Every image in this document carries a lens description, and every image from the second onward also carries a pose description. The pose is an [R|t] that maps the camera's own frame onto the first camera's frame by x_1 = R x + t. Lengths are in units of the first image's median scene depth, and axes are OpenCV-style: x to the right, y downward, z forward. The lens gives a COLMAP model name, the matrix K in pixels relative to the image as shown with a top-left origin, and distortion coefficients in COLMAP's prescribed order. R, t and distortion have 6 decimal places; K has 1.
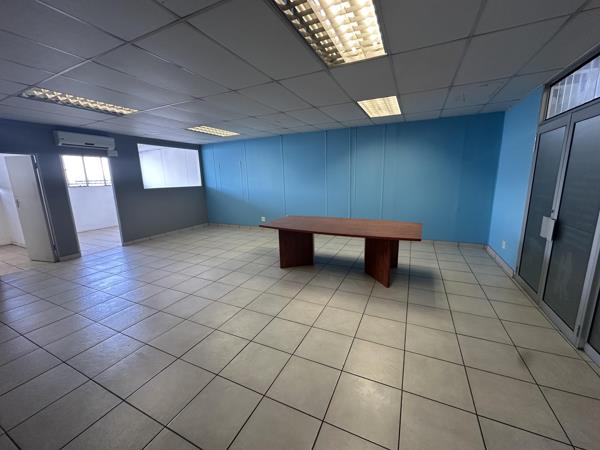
lens RADIAL K [[241.1, 0, 297.9], [0, 241.1, 224.9], [0, 0, 1]] dist [-0.001793, -0.000285]
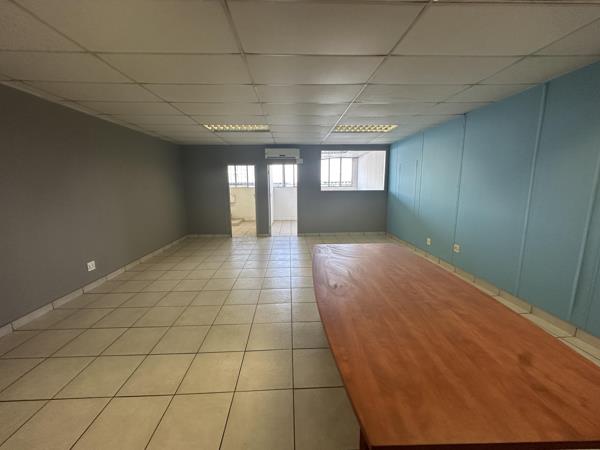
lens RADIAL K [[241.1, 0, 300.6], [0, 241.1, 224.1], [0, 0, 1]] dist [-0.001793, -0.000285]
pose [[0.476393, 0.166386, -0.863345, 0.364663], [-0.173449, 0.980419, 0.093240, -0.098122], [0.861954, 0.105327, 0.495925, 0.435693]]
